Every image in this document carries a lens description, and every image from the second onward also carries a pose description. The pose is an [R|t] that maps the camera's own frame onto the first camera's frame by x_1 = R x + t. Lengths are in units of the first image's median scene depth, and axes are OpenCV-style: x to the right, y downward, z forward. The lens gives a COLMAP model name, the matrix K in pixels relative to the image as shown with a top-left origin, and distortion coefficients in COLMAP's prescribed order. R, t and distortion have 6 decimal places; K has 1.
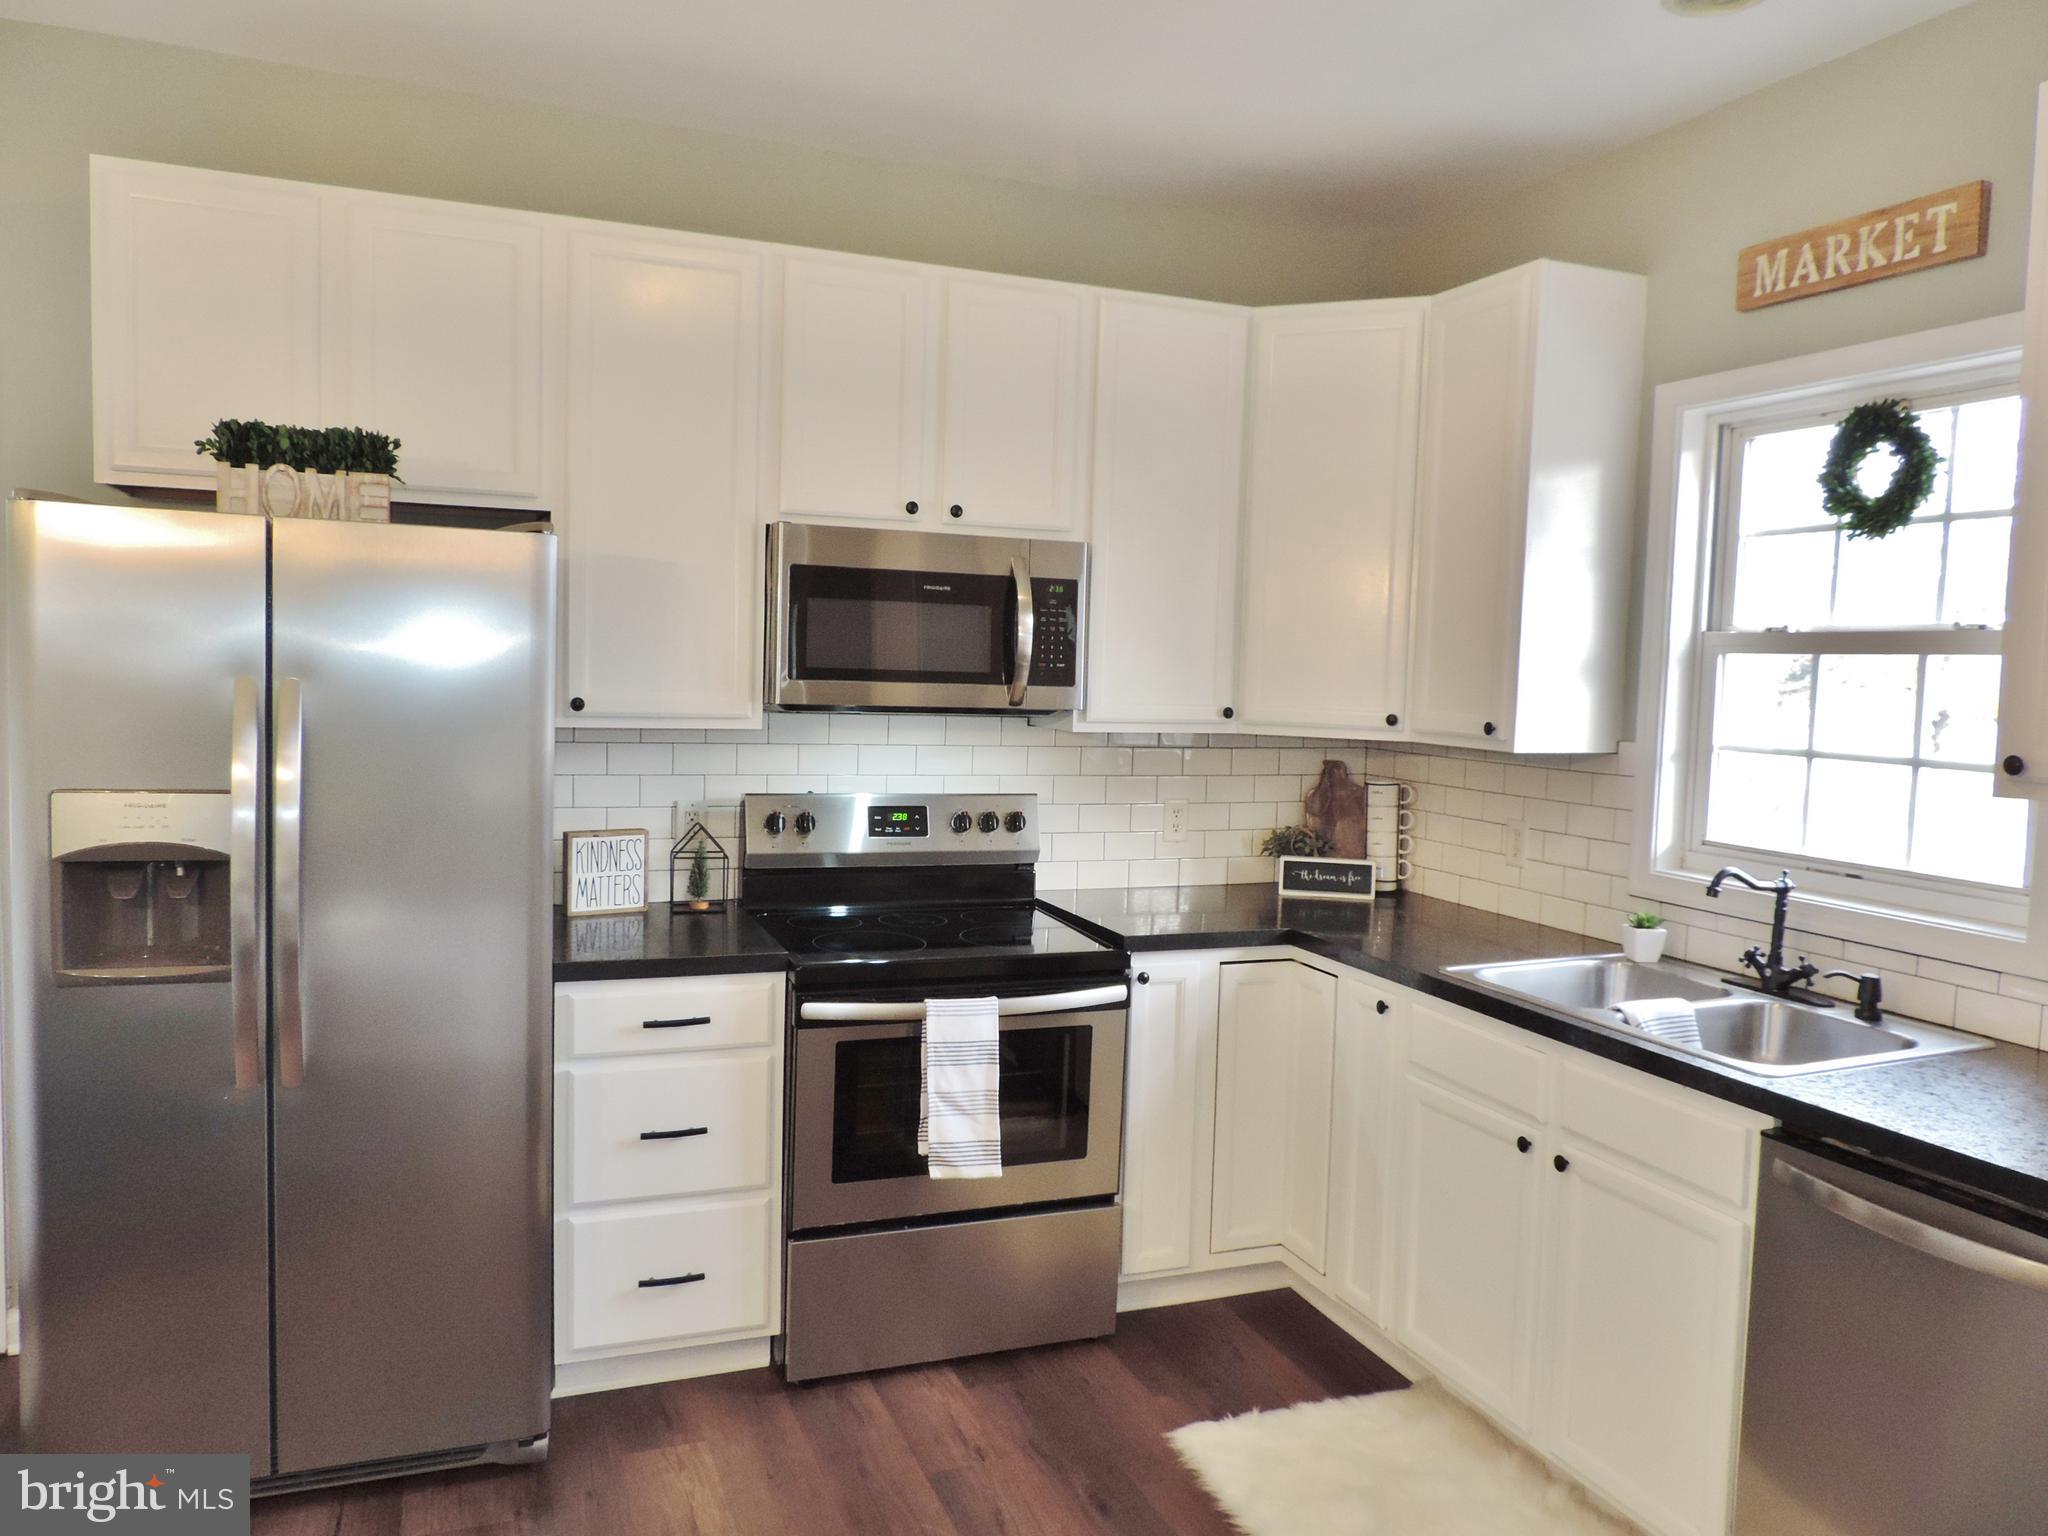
lens RADIAL K [[1455.5, 0, 1022.5], [0, 1455.5, 773.7], [0, 0, 1]] dist [-0.024640, 0.008805]
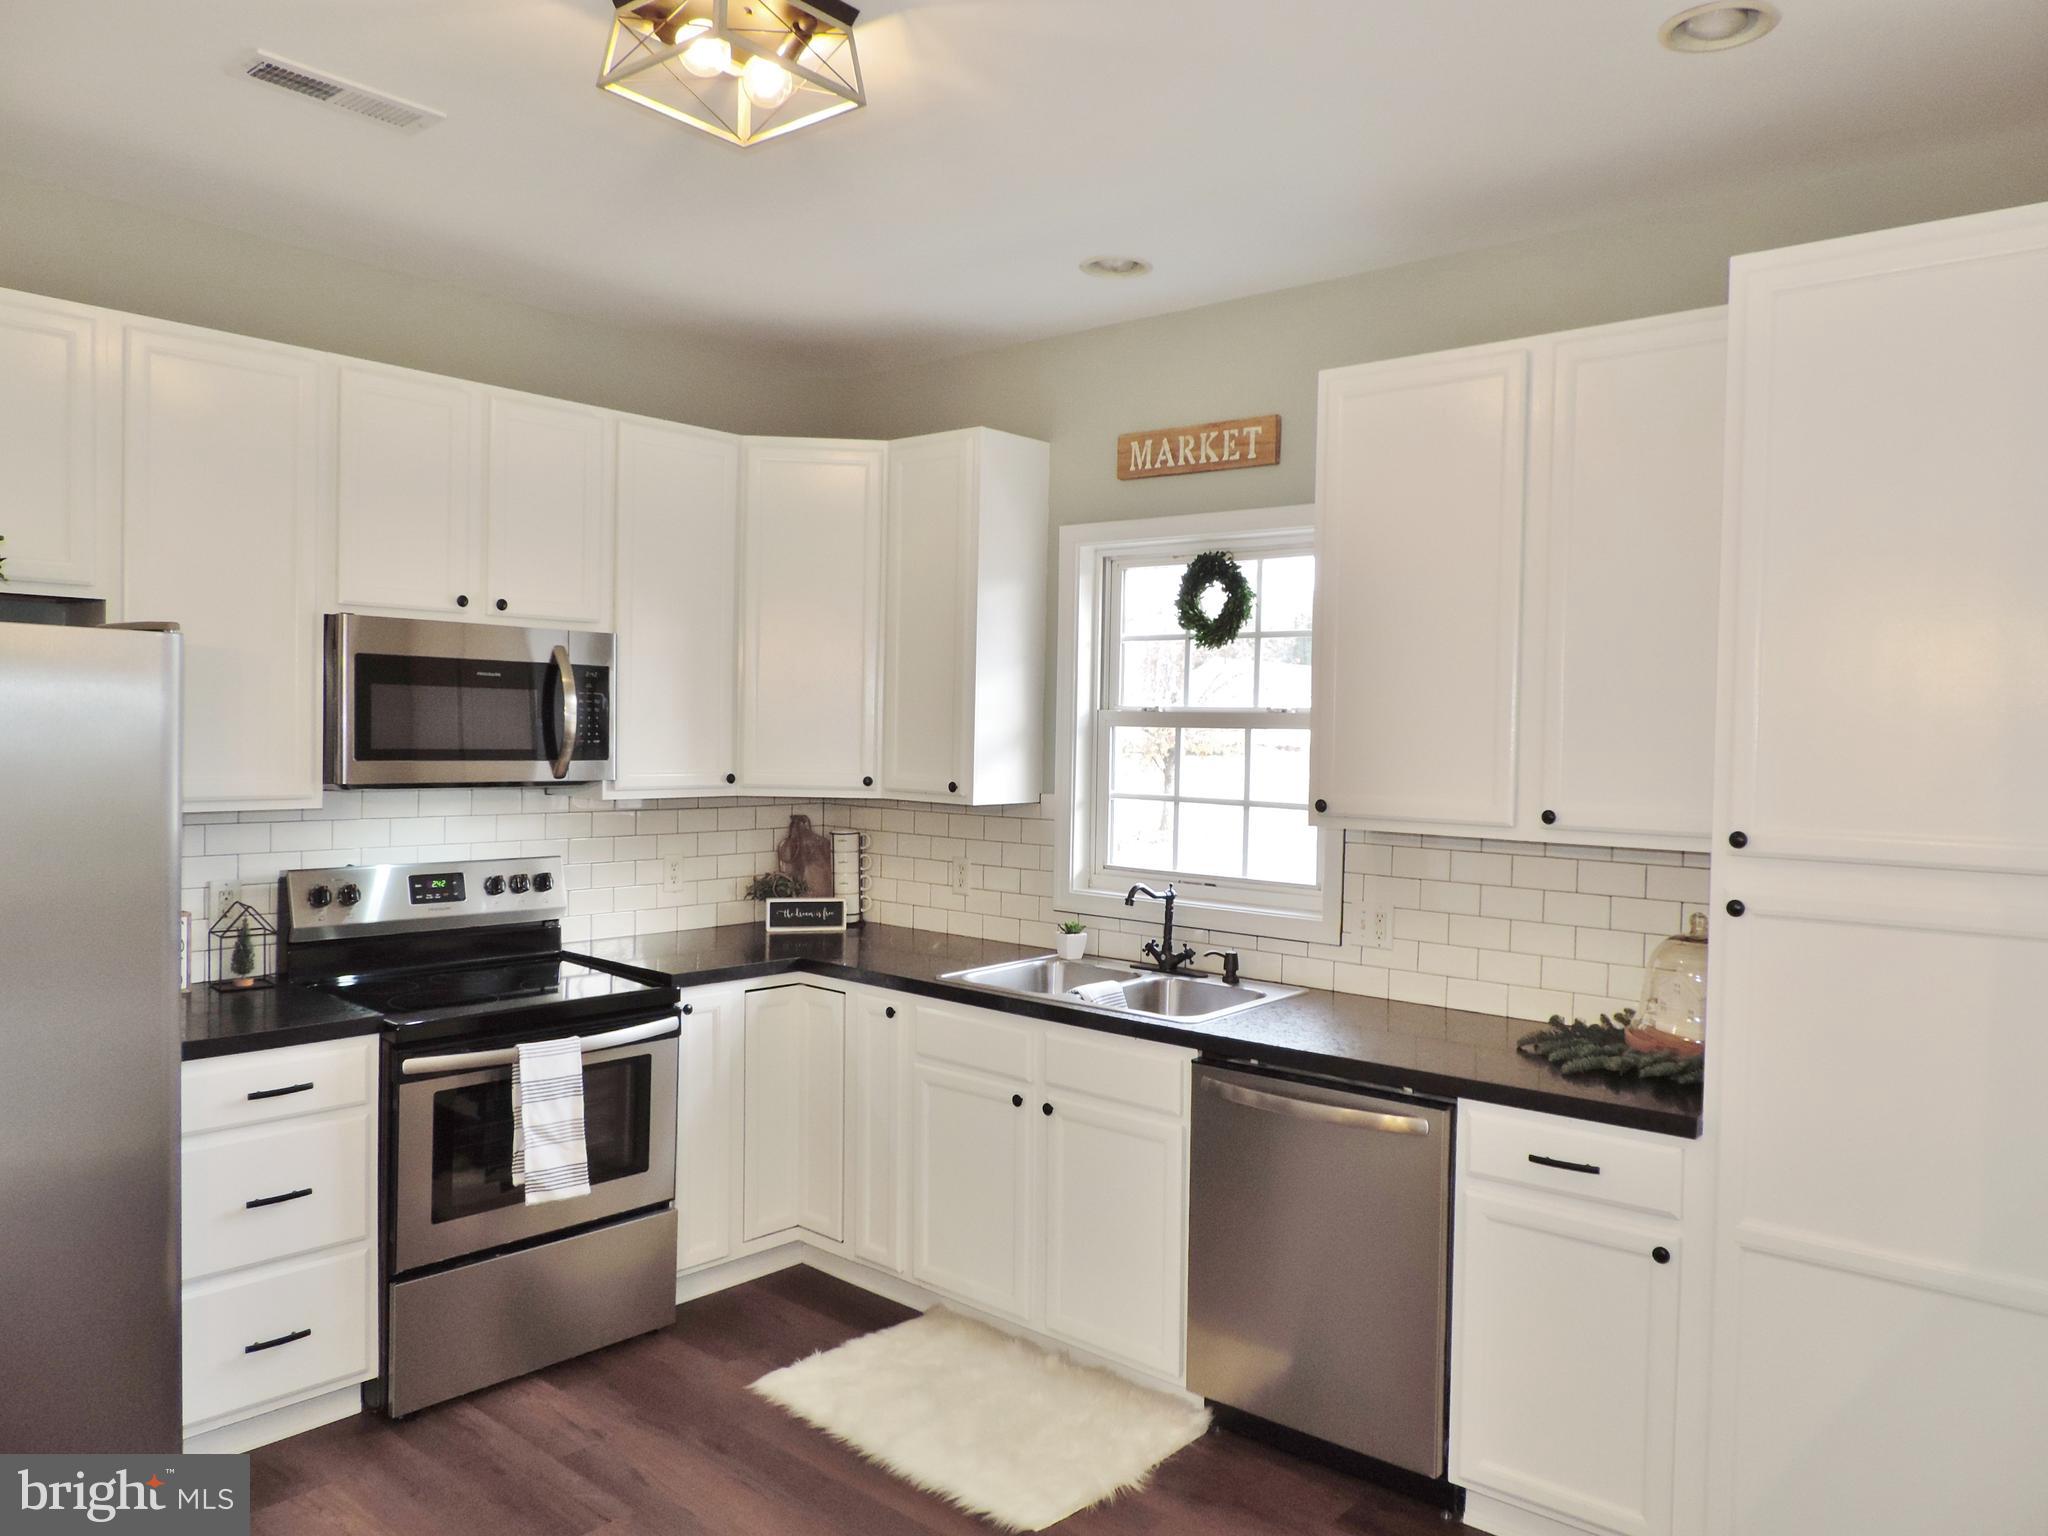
lens RADIAL K [[1455.5, 0, 1015.7], [0, 1455.5, 777.7], [0, 0, 1]] dist [-0.024640, 0.008805]
pose [[0.889747, -0.027201, 0.455644, -0.239441], [0.039977, 0.999031, -0.018423, -0.015075], [-0.454701, 0.034607, 0.889972, -0.184477]]
